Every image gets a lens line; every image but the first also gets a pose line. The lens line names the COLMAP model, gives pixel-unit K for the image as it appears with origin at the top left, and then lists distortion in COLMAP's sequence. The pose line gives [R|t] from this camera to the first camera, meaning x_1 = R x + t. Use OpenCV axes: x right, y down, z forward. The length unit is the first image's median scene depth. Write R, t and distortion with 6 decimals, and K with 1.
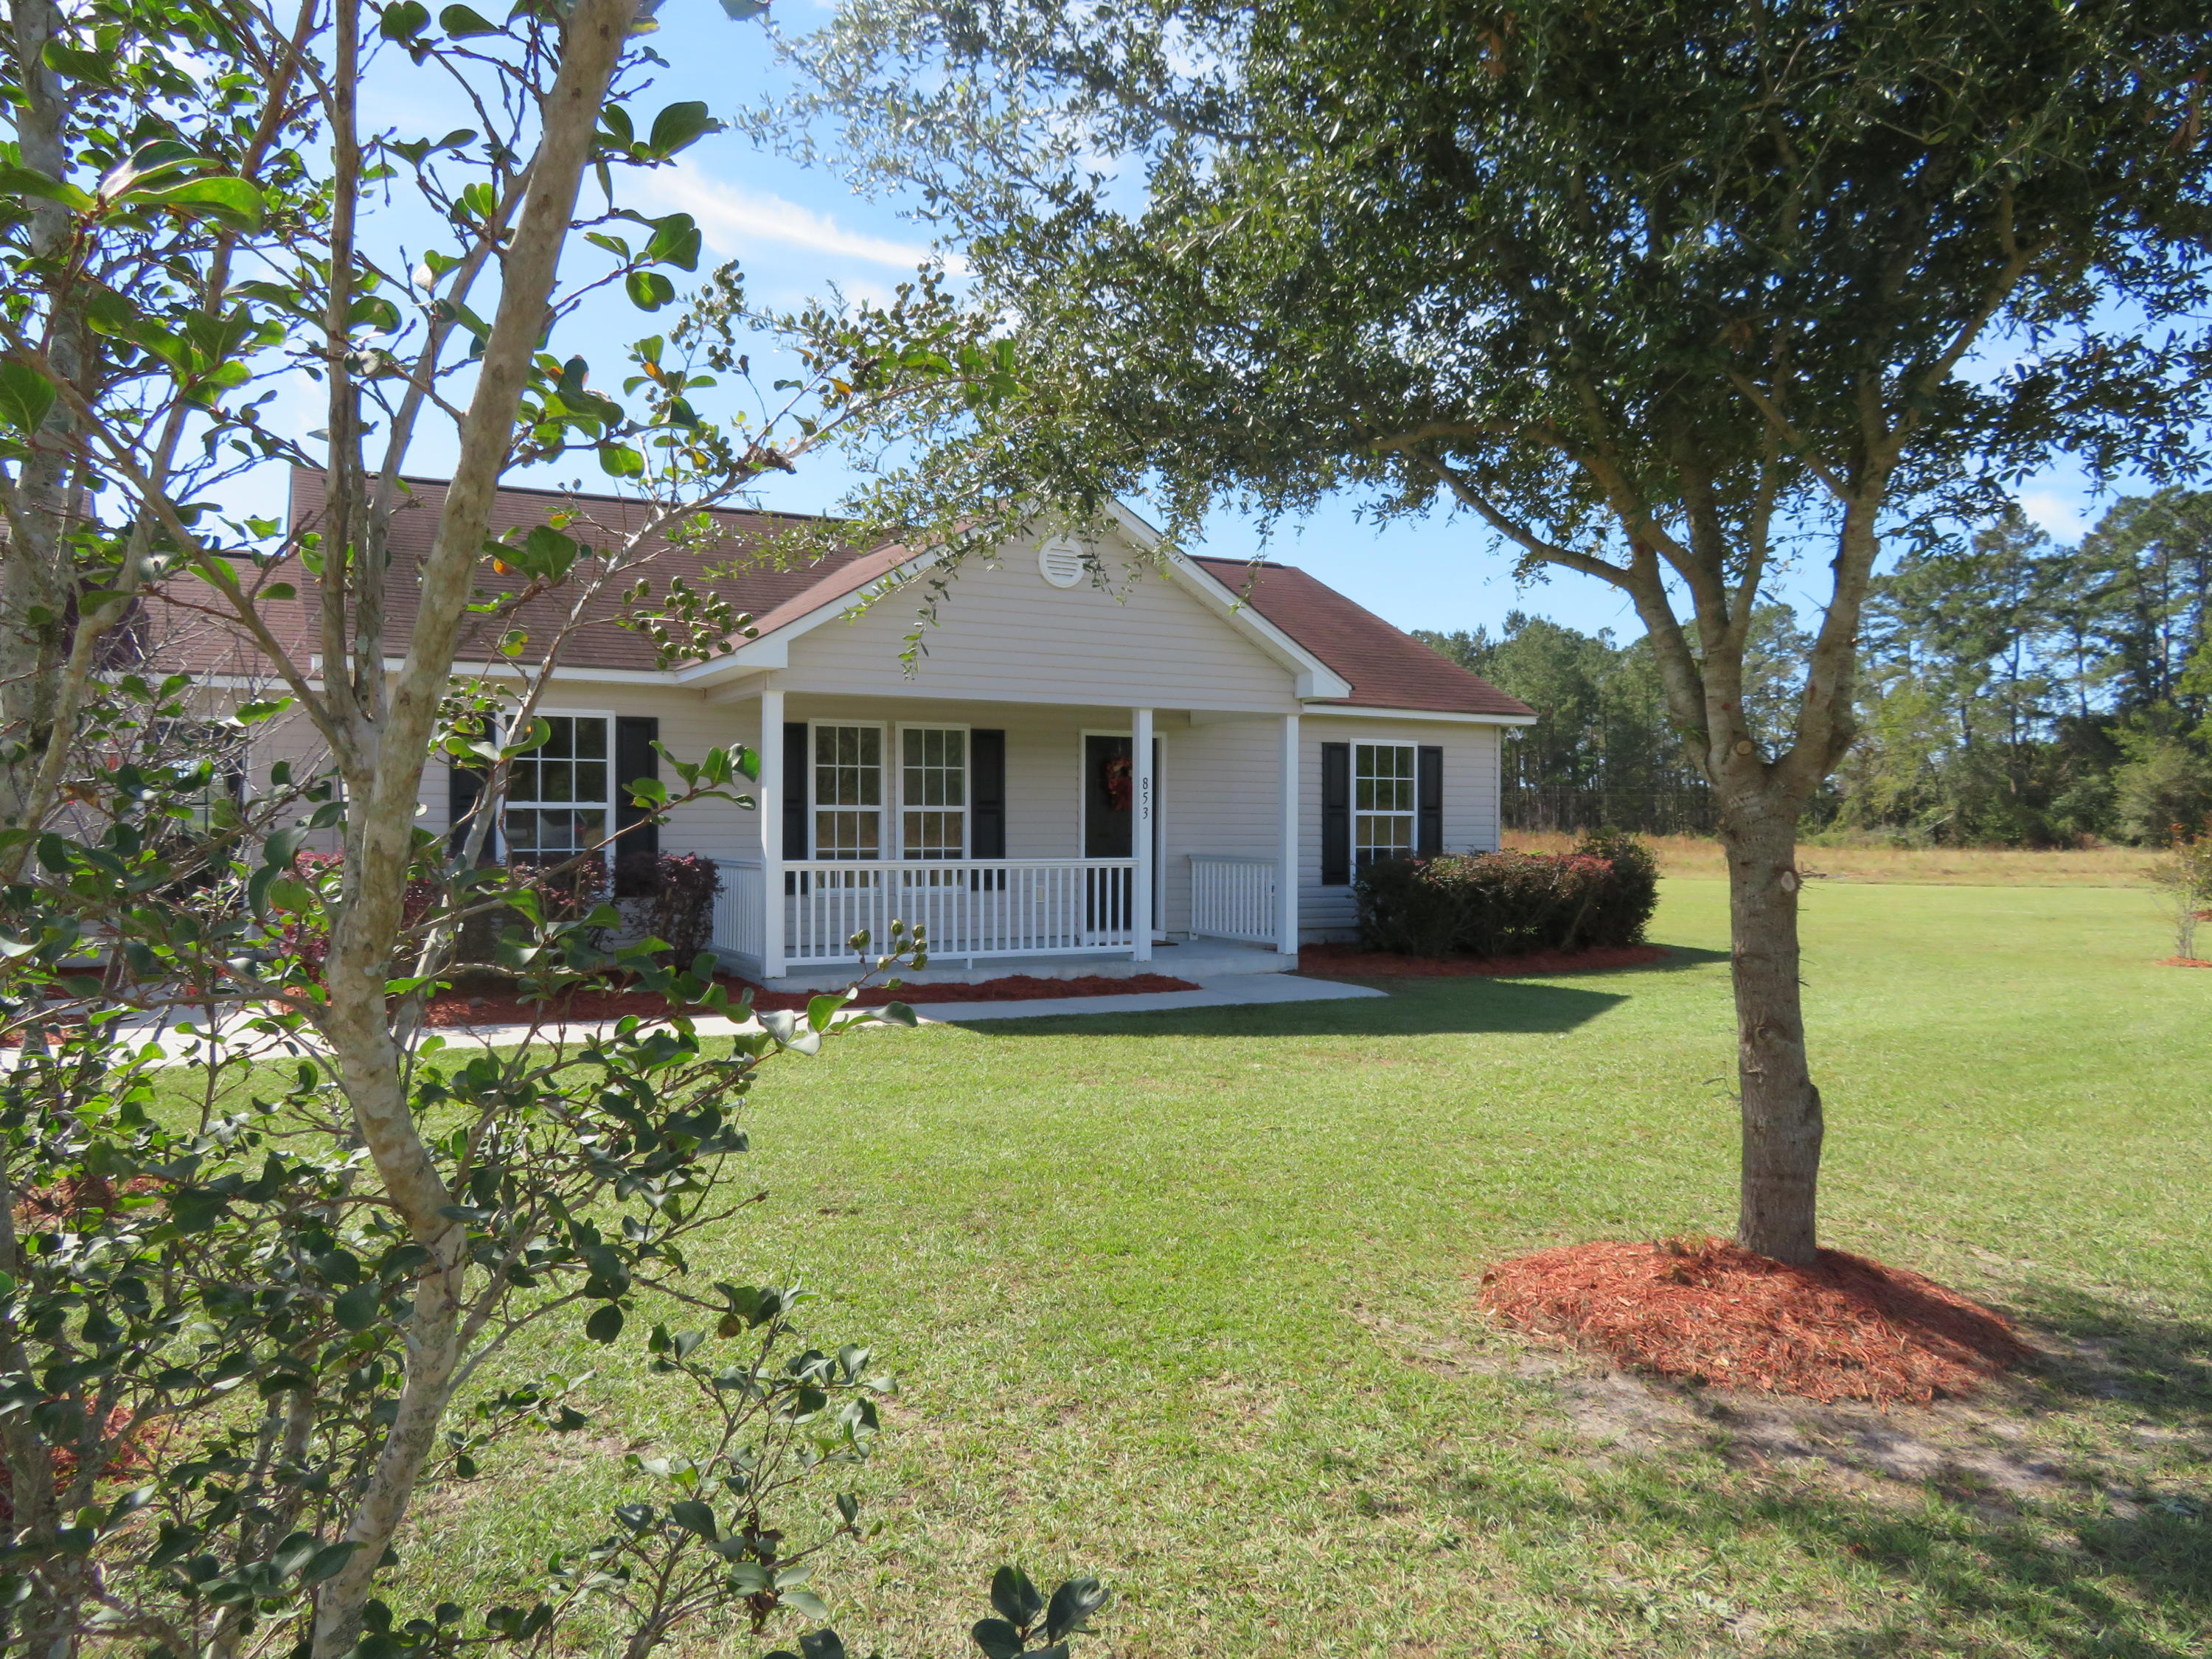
lens RADIAL K [[1597.2, 0, 1116.5], [0, 1597.2, 818.1], [0, 0, 1]] dist [-0.001874, -0.006713]
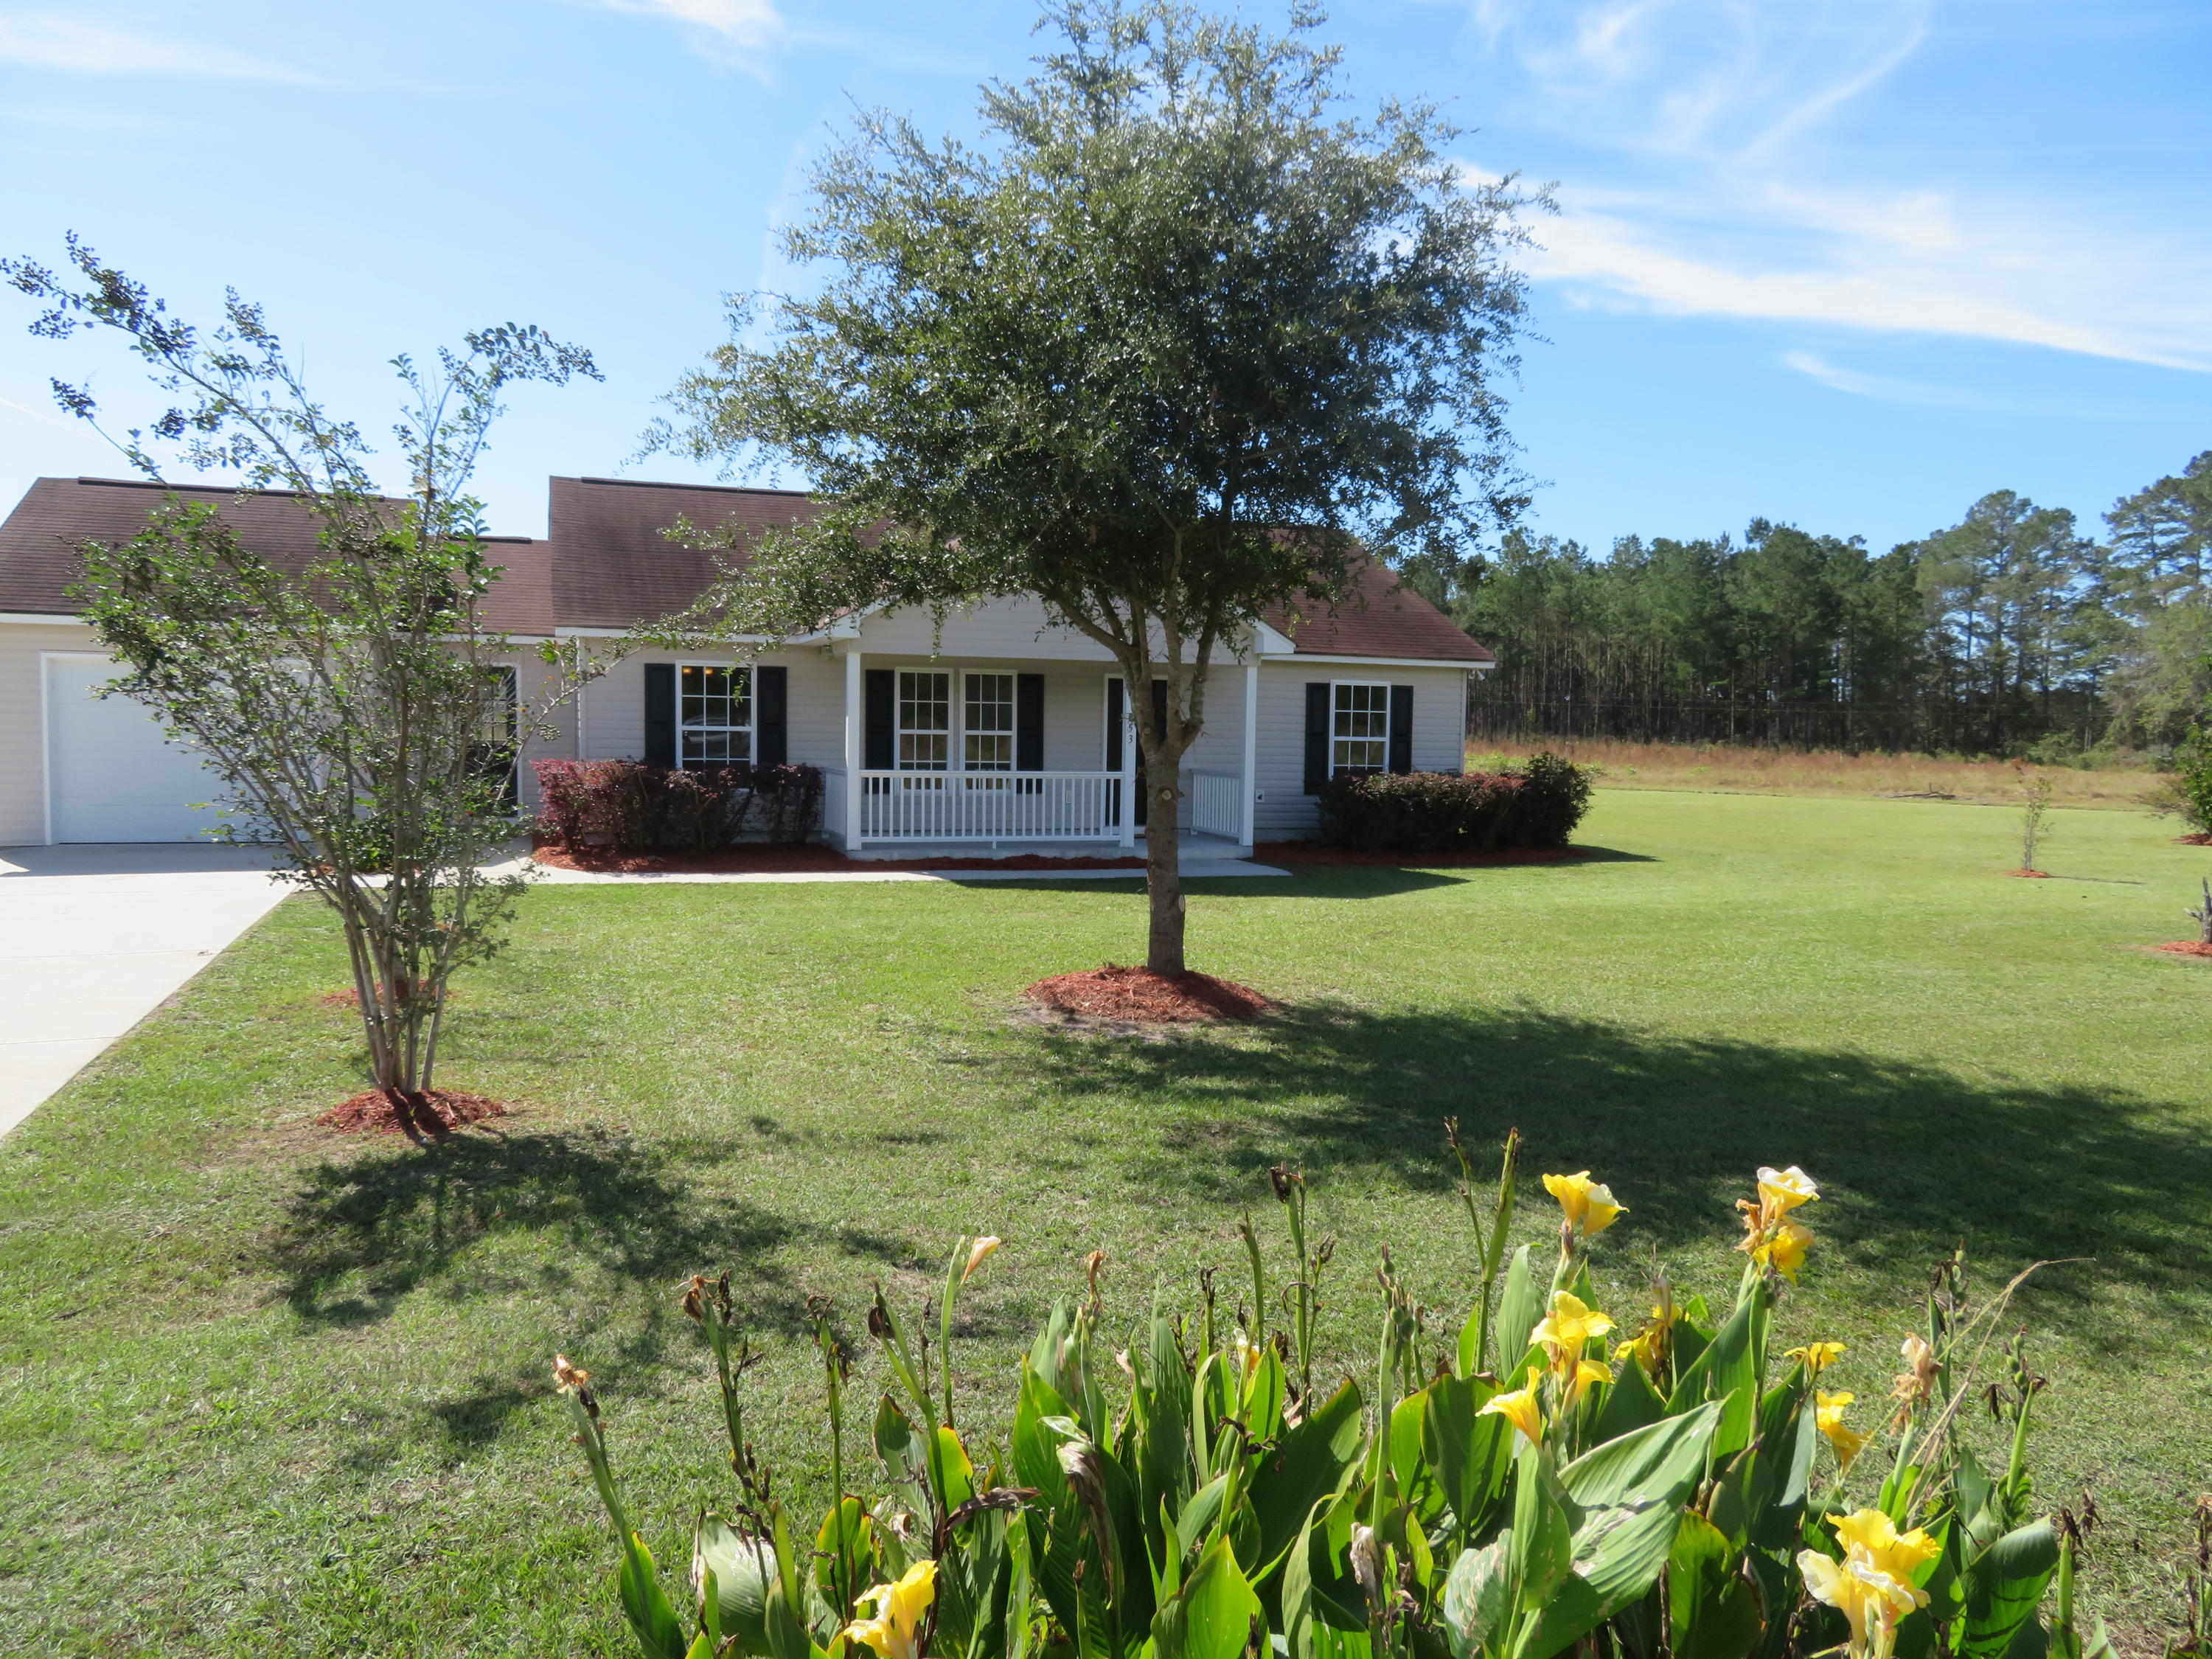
lens RADIAL K [[1597.2, 0, 1122.7], [0, 1597.2, 840.9], [0, 0, 1]] dist [-0.001874, -0.006713]
pose [[0.988153, 0.024110, -0.151568, 0.205229], [-0.012891, 0.997132, 0.074570, -0.016969], [0.152931, -0.071733, 0.985630, -0.328595]]
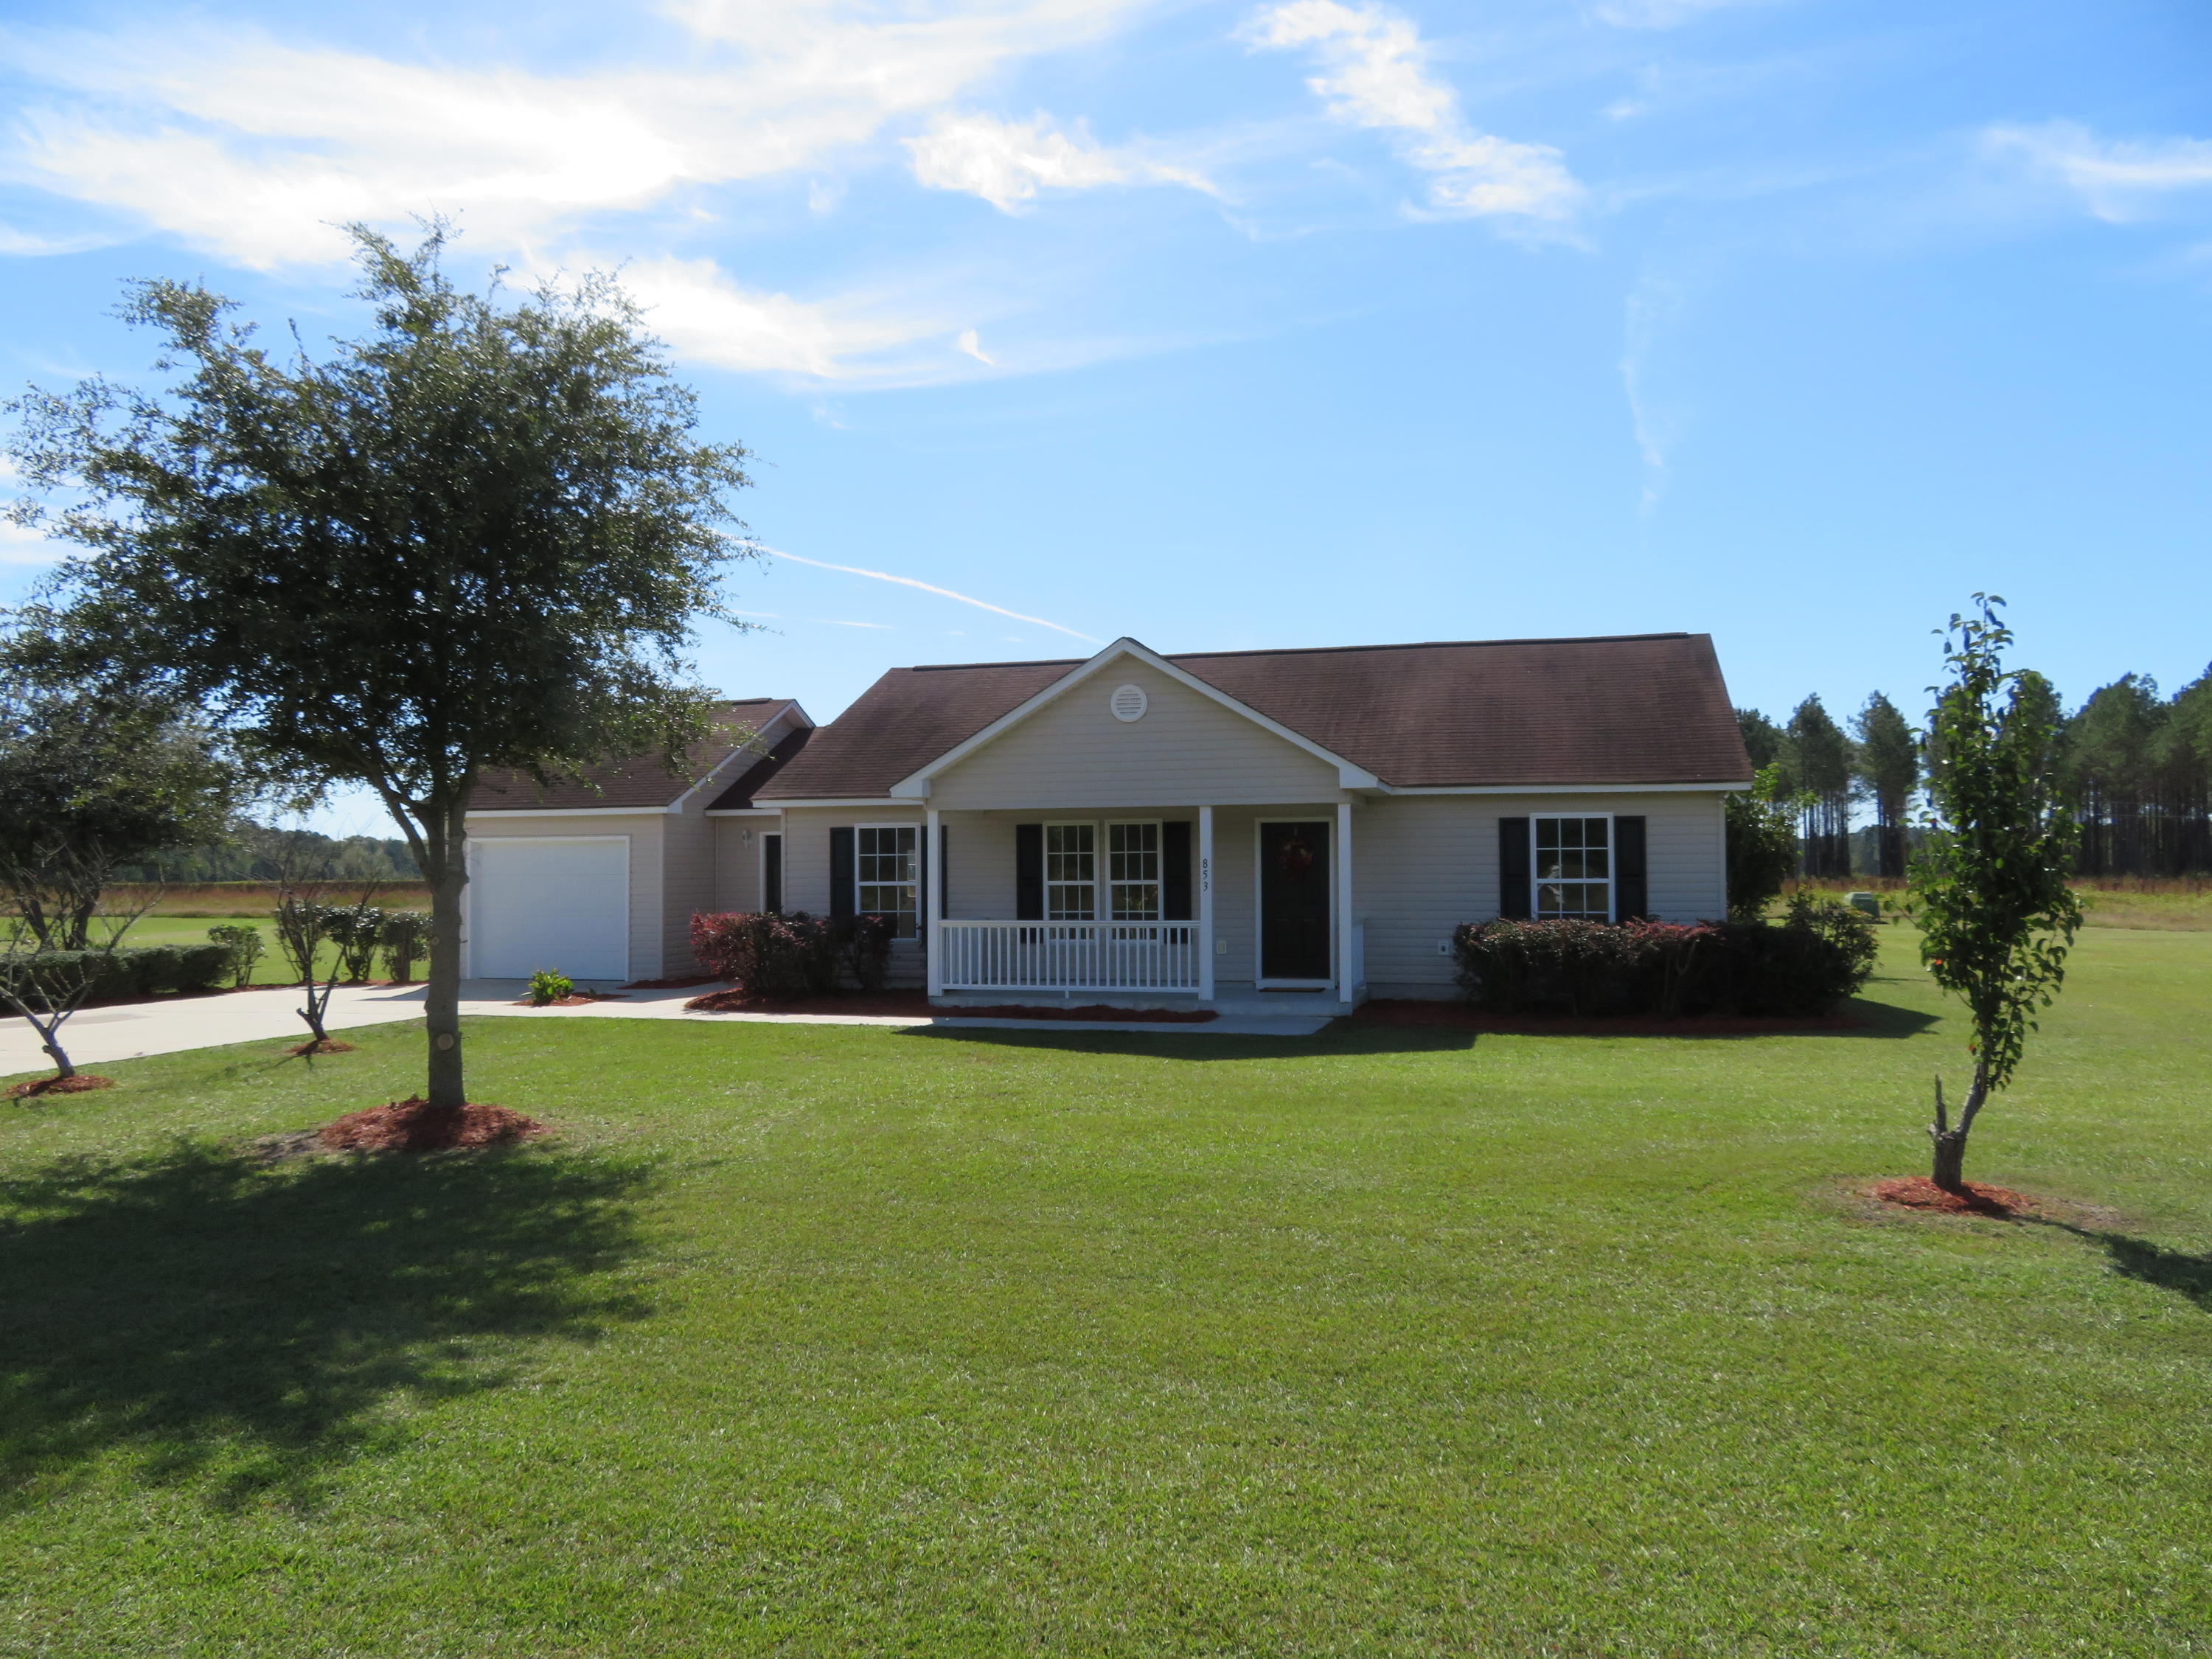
lens RADIAL K [[1597.2, 0, 1115.0], [0, 1597.2, 830.7], [0, 0, 1]] dist [-0.001874, -0.006713]
pose [[0.719373, -0.027502, -0.694079, 0.811180], [0.011765, 0.999555, -0.027413, -0.012875], [0.694524, 0.011555, 0.719377, 0.008927]]
